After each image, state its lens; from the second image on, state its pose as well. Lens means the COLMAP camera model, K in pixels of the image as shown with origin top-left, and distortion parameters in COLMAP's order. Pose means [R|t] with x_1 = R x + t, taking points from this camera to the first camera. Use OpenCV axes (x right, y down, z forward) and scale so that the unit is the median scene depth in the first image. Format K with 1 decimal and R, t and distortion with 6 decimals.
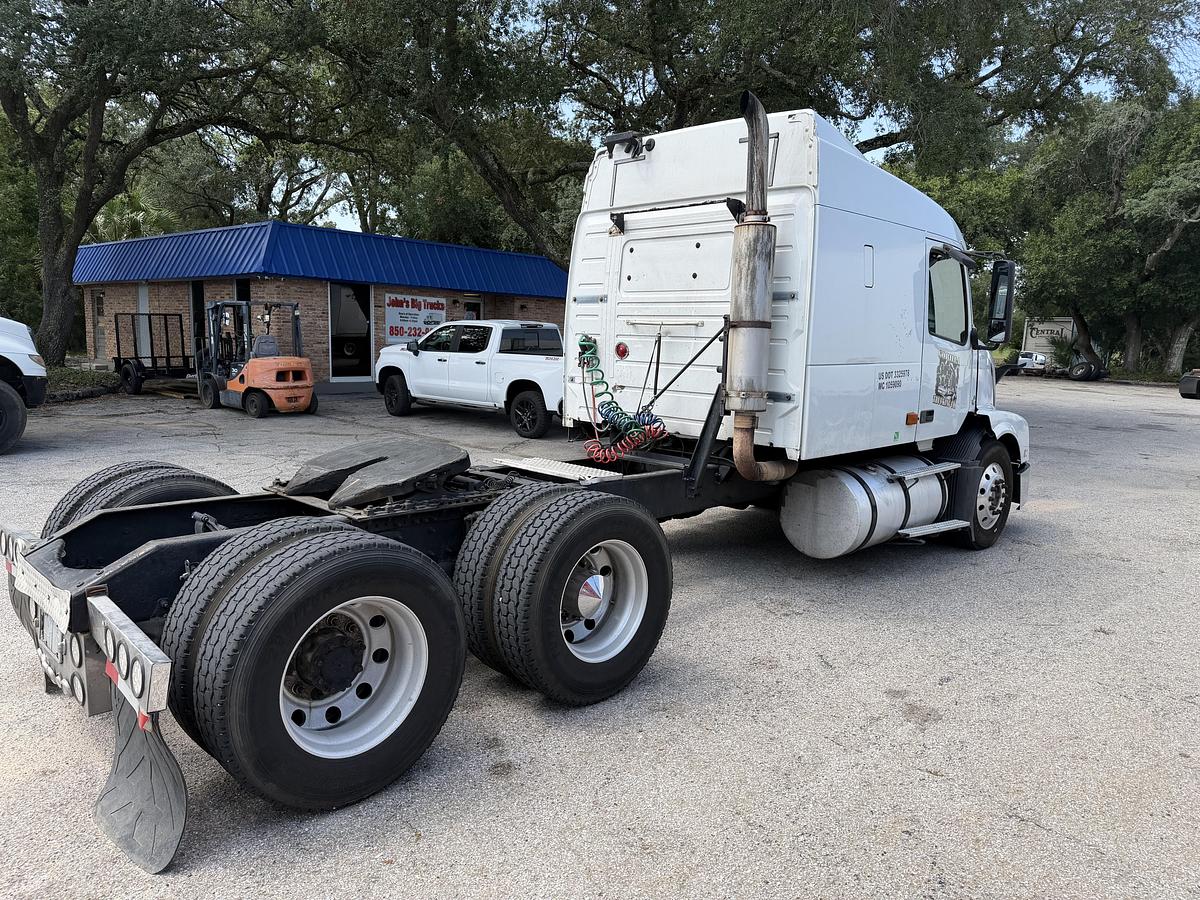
lens RADIAL K [[841.0, 0, 589.7], [0, 841.0, 454.4], [0, 0, 1]] dist [0.056641, -0.077133]
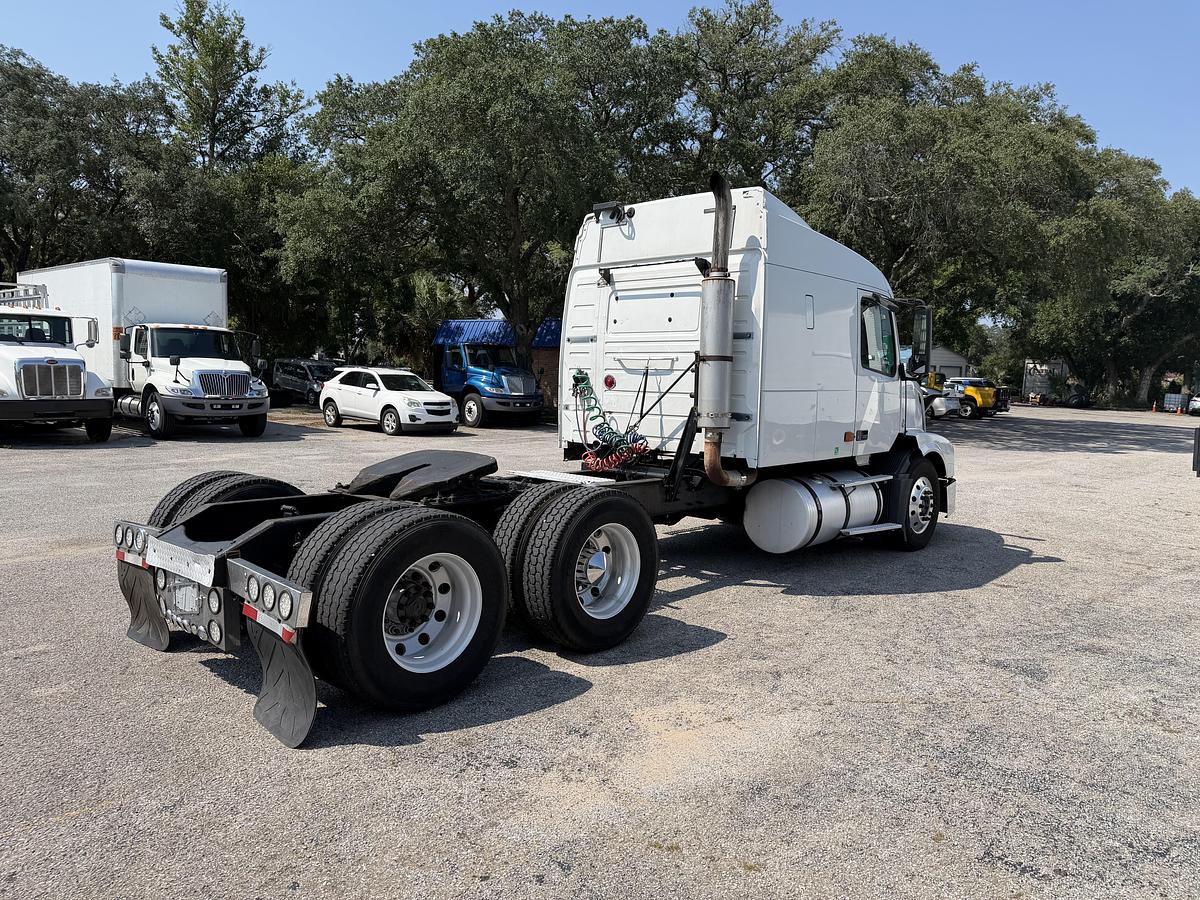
lens RADIAL K [[841.0, 0, 599.1], [0, 841.0, 459.2], [0, 0, 1]] dist [0.056641, -0.077133]
pose [[0.998767, -0.009540, 0.048717, -0.037502], [0.011695, 0.998957, -0.044135, 0.040278], [-0.048246, 0.044650, 0.997837, -0.191741]]
